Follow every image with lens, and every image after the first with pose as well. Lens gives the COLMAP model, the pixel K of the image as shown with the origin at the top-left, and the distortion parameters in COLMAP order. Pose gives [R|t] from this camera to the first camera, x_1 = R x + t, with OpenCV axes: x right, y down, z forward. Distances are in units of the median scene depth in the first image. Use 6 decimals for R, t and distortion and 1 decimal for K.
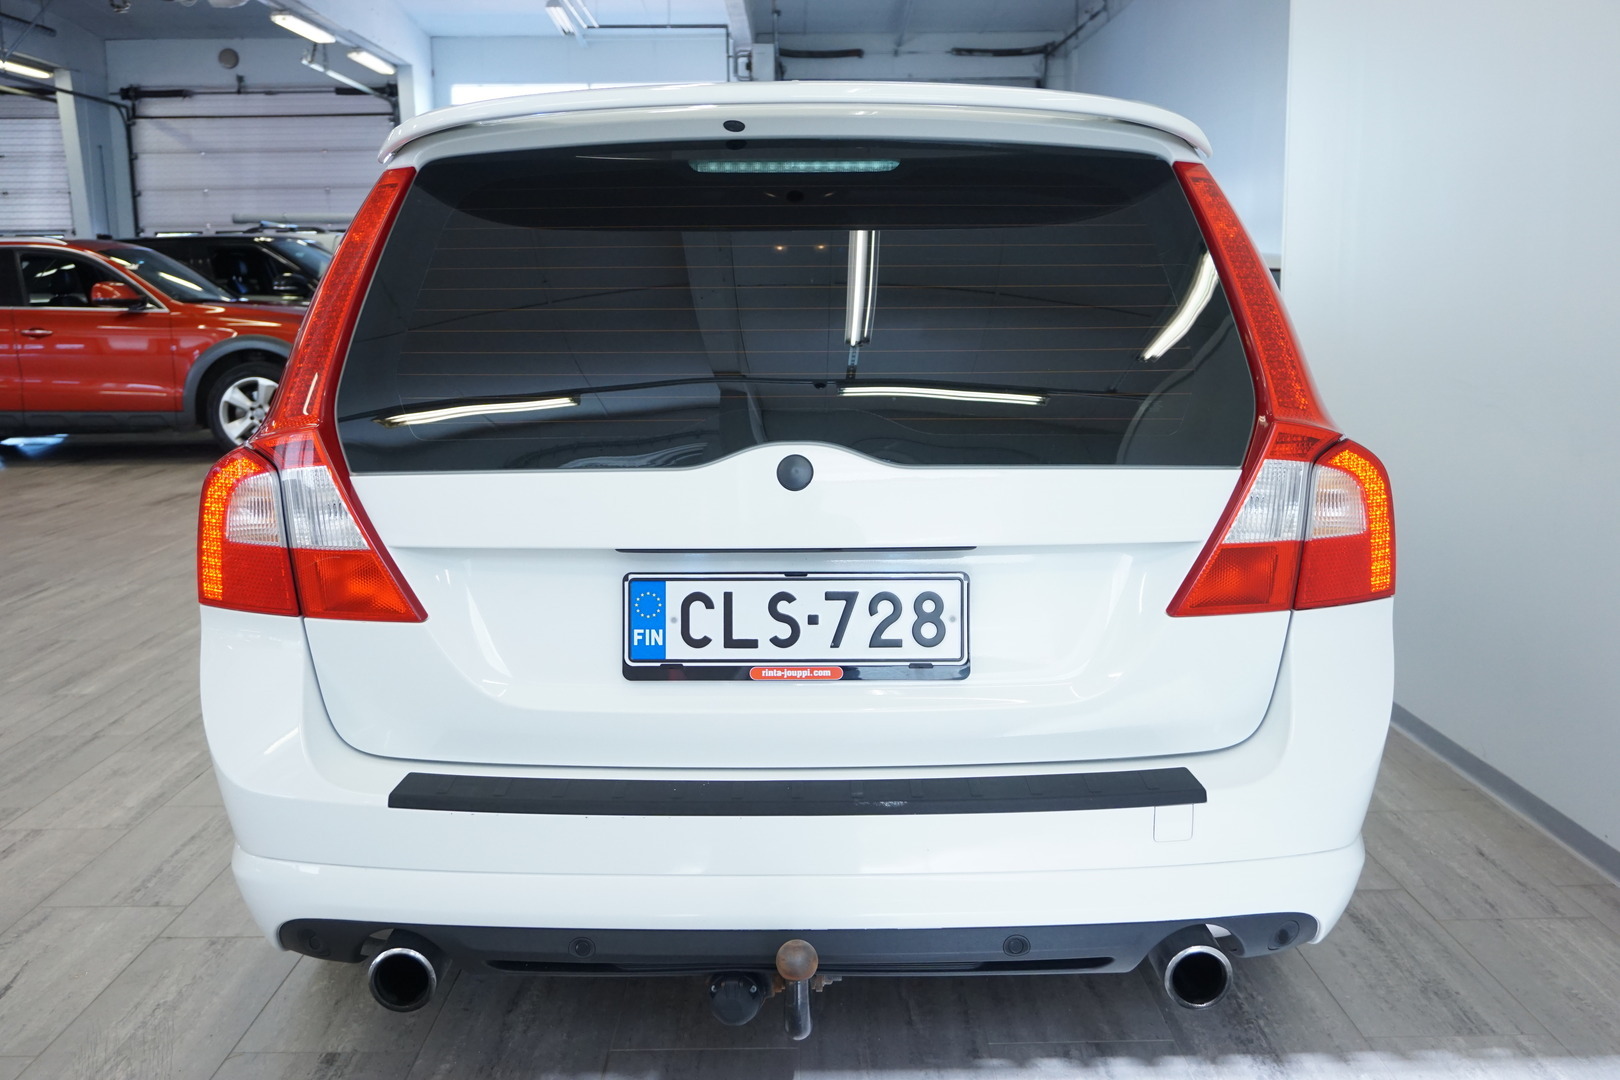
lens RADIAL K [[1544.5, 0, 808.2], [0, 1544.5, 543.3], [0, 0, 1]] dist [0.005971, 0.000000]
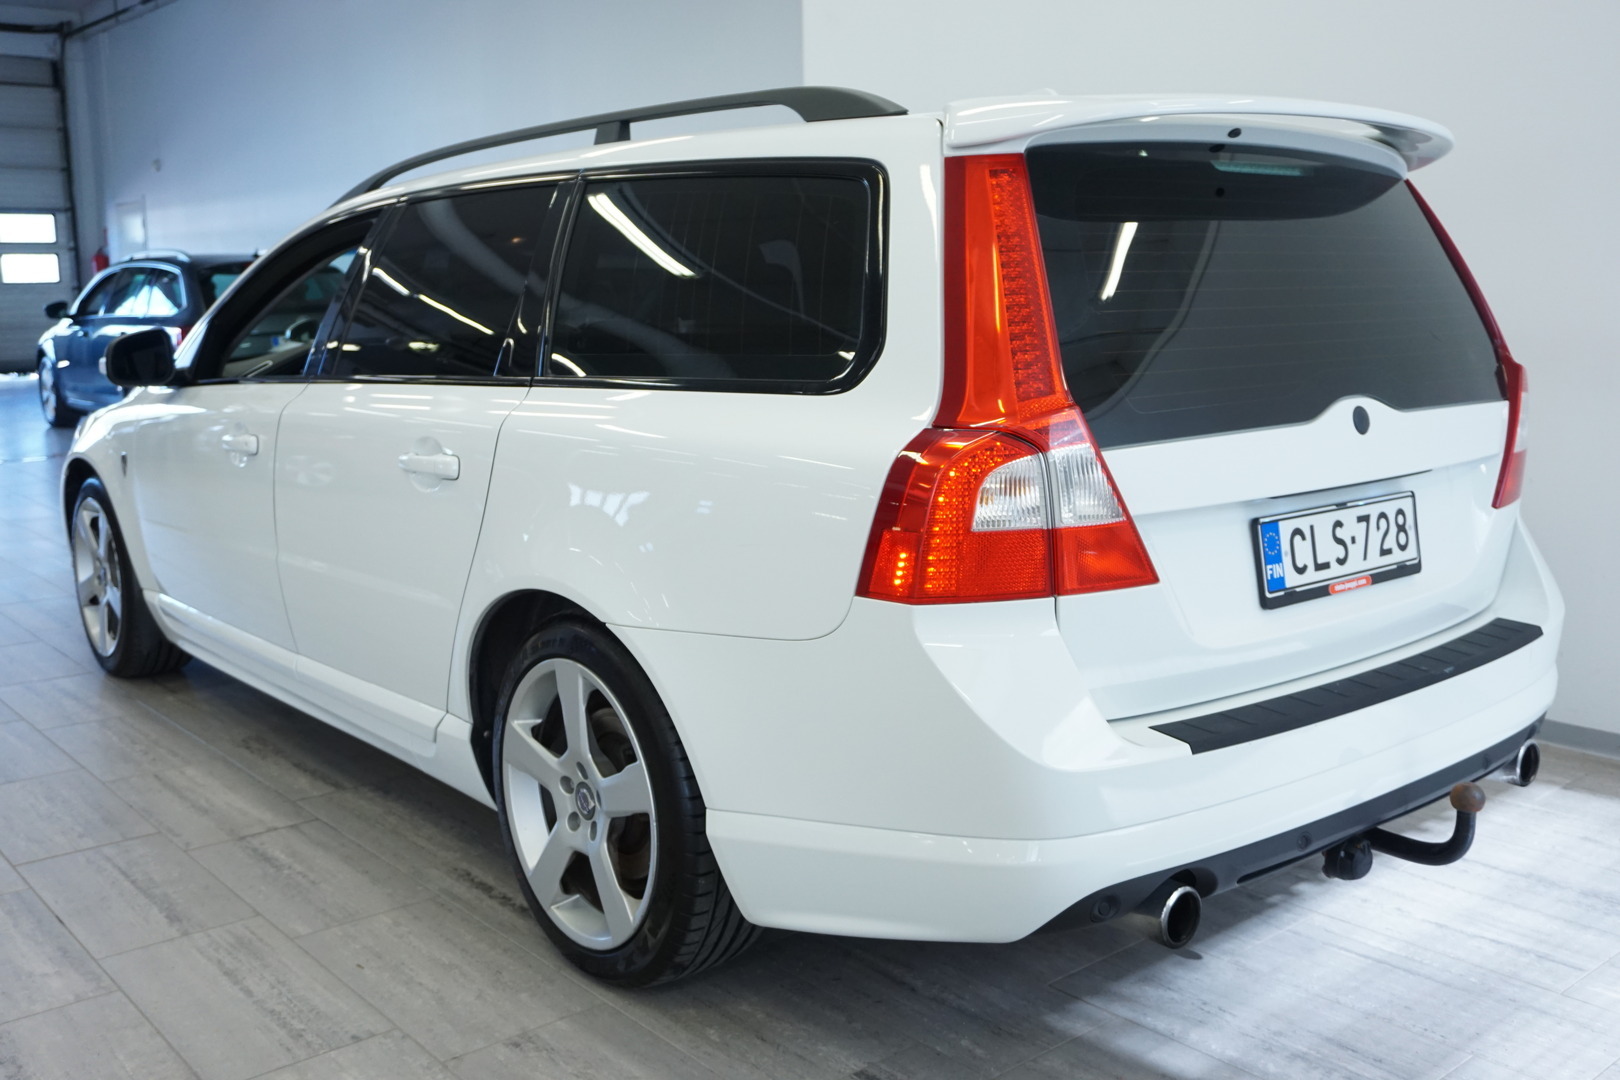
lens RADIAL K [[1544.5, 0, 806.8], [0, 1544.5, 537.6], [0, 0, 1]] dist [0.005971, 0.000000]
pose [[0.762080, -0.109858, 0.638095, -1.112447], [0.114088, 0.992865, 0.034682, -0.044629], [-0.637353, 0.046368, 0.769176, 0.330372]]
